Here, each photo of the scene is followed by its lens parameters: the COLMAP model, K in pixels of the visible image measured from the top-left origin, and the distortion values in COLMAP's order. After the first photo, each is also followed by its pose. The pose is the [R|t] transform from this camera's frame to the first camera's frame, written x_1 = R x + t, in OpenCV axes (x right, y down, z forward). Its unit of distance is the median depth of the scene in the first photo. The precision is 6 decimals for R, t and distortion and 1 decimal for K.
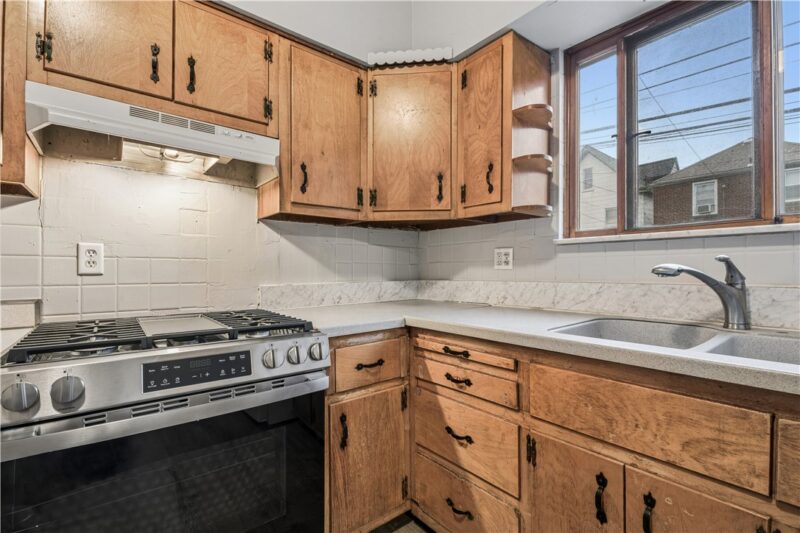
lens RADIAL K [[364.3, 0, 400.0], [0, 364.3, 266.5], [0, 0, 1]] dist [-0.000020, -0.000045]
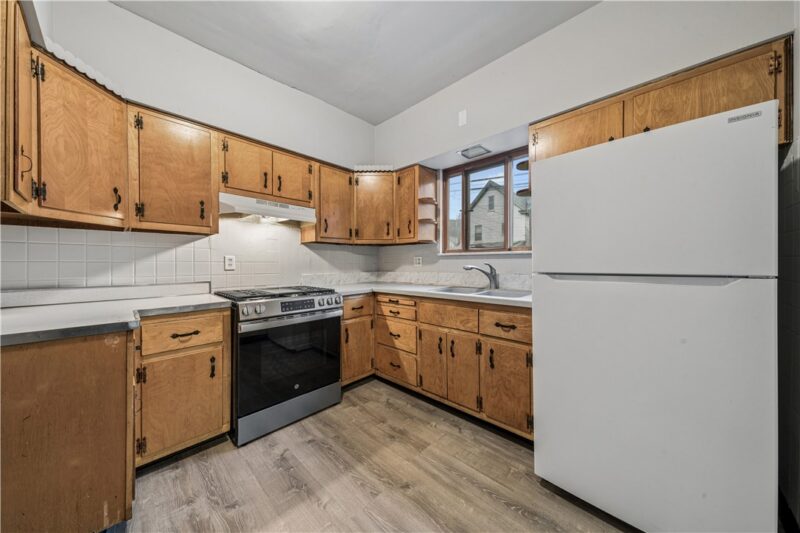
lens RADIAL K [[266.6, 0, 400.0], [0, 266.6, 266.5], [0, 0, 1]] dist [0.000185, 0.000002]
pose [[0.991408, -0.003113, 0.130768, -0.033333], [0.000518, 0.999802, 0.019873, -0.029686], [-0.130804, -0.019635, 0.991214, -0.695813]]
